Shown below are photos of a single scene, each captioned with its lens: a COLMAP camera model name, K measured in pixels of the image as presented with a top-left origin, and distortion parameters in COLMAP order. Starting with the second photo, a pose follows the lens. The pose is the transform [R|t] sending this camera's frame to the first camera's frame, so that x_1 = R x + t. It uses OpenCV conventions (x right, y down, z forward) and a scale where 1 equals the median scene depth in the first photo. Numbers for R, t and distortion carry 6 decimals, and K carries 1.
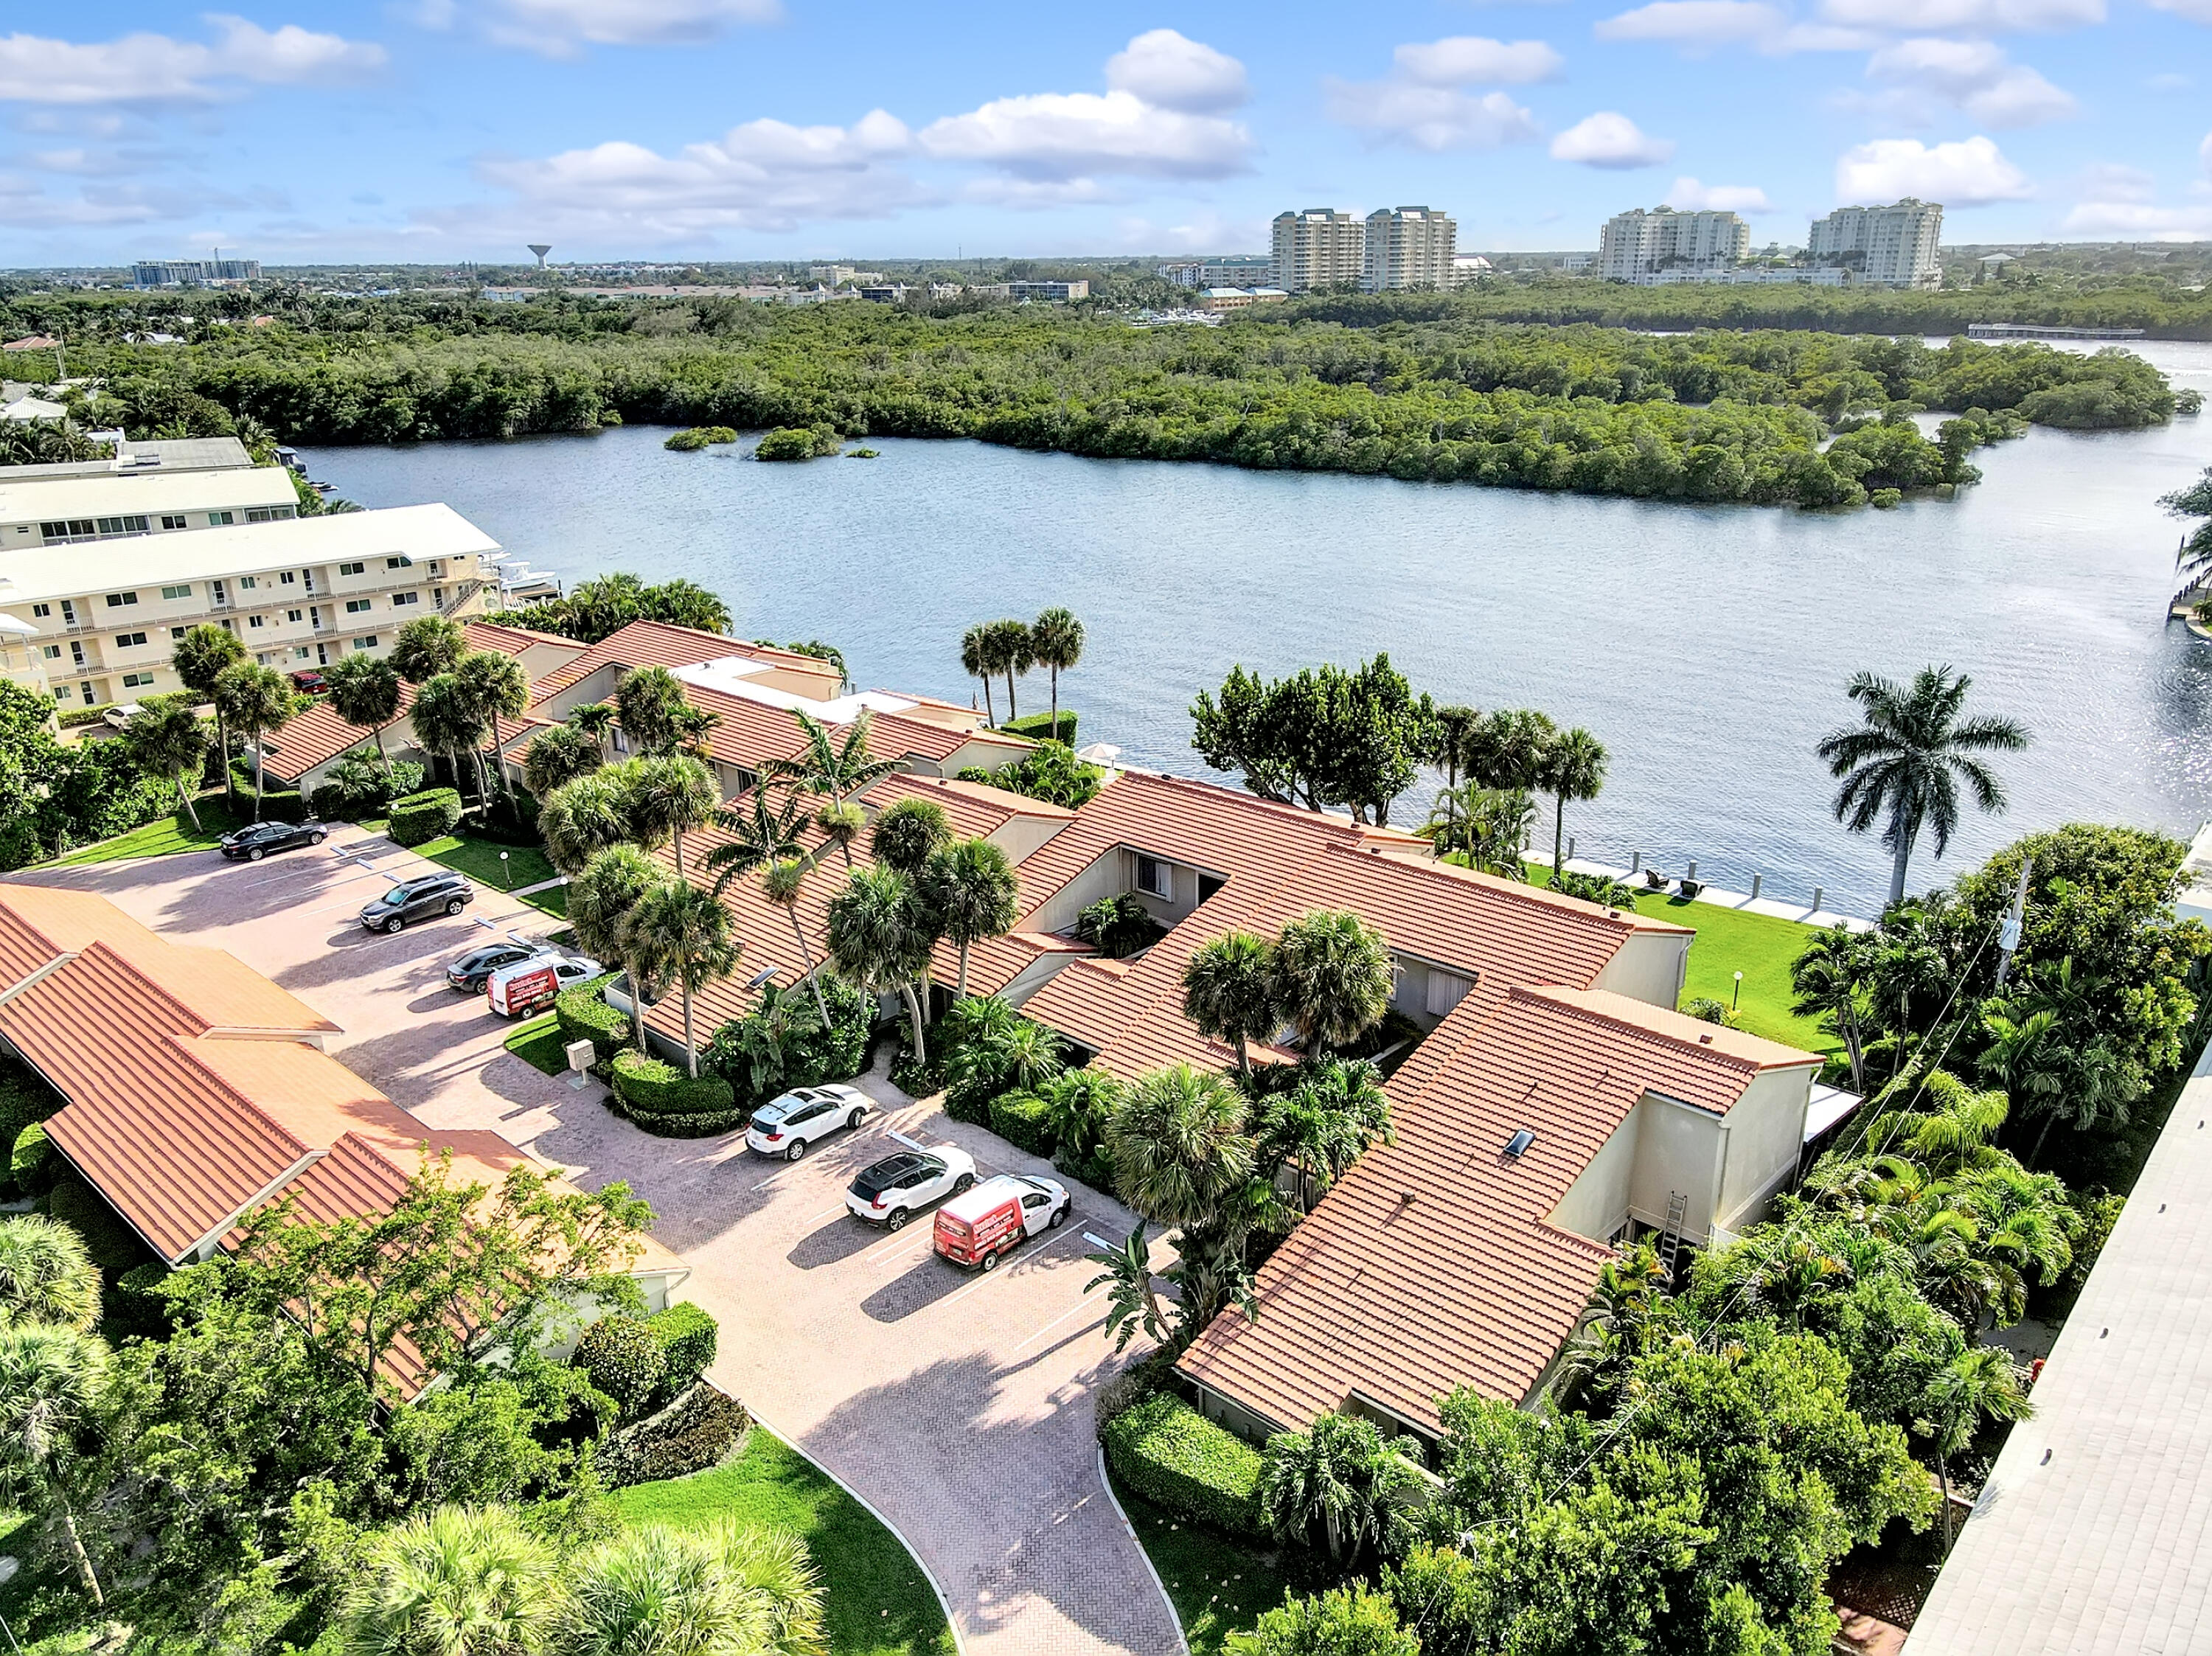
lens RADIAL K [[1622.9, 0, 1103.9], [0, 1622.9, 834.7], [0, 0, 1]] dist [0.001498, 0.001476]
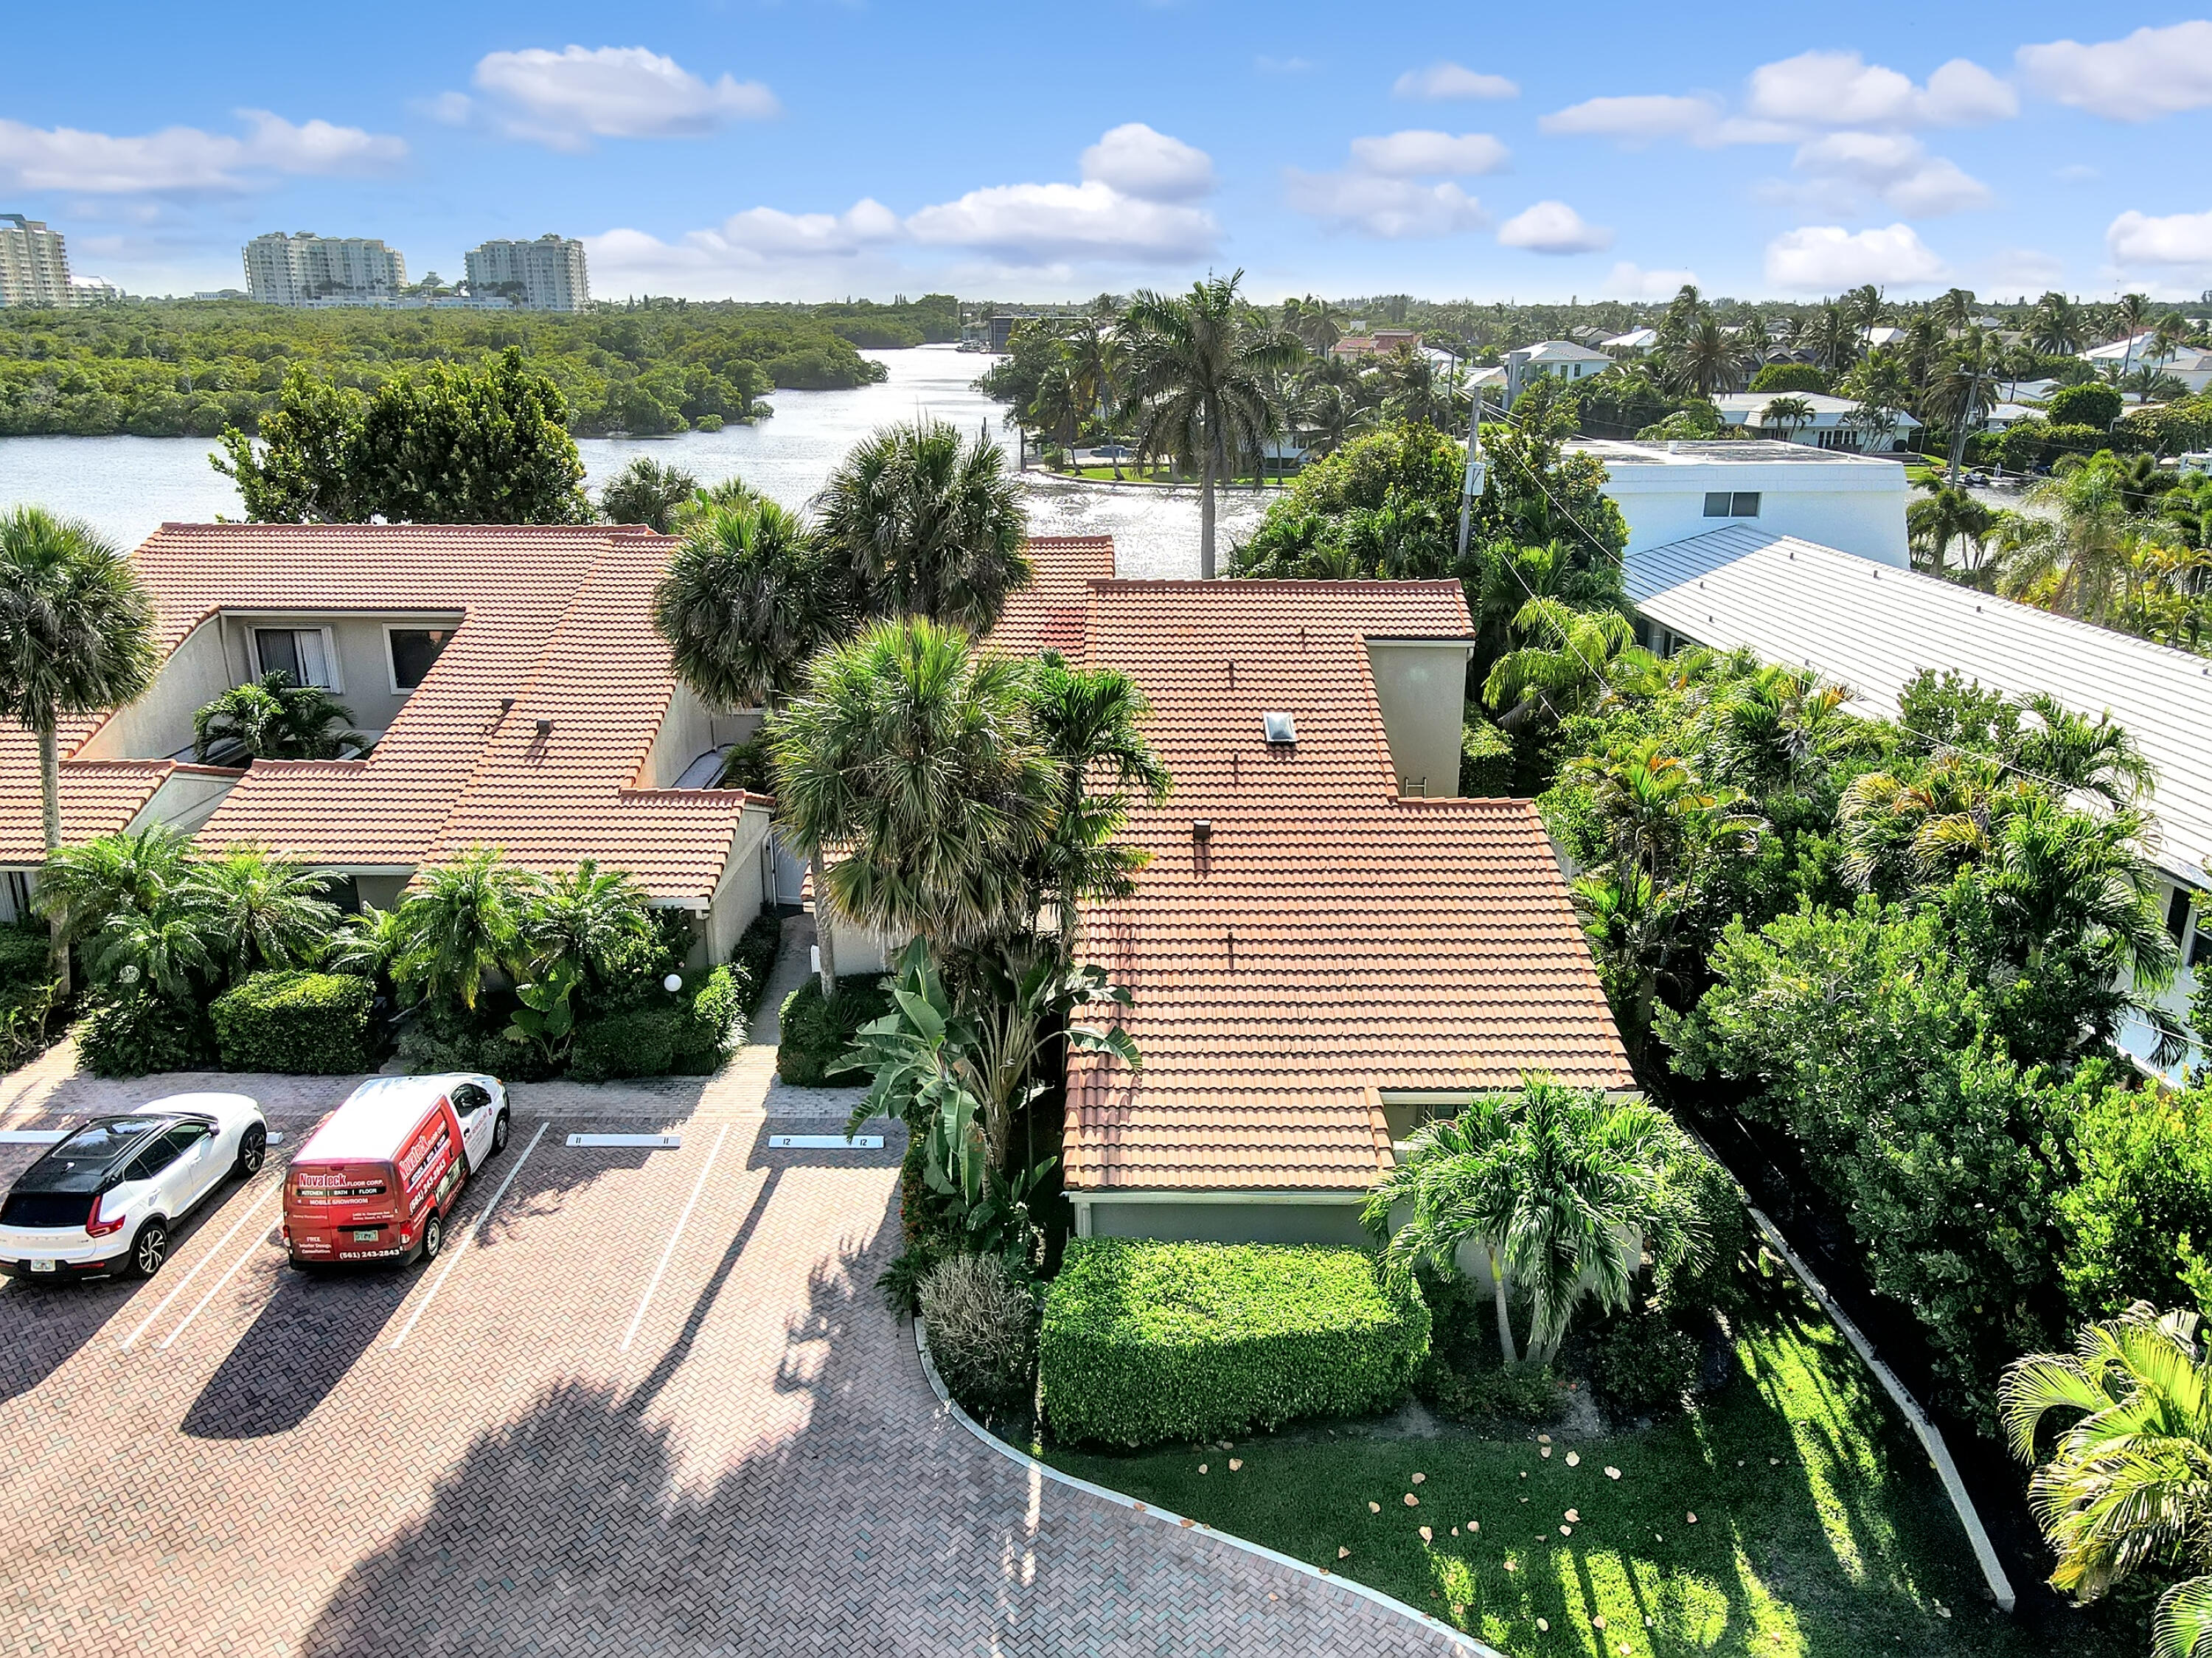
lens RADIAL K [[1623.1, 0, 1098.6], [0, 1623.1, 815.4], [0, 0, 1]] dist [0.001498, 0.001476]
pose [[0.731882, -0.187314, 0.655181, -0.205709], [0.209884, 0.976700, 0.044781, 0.156145], [-0.648303, 0.104737, 0.754144, 0.484392]]
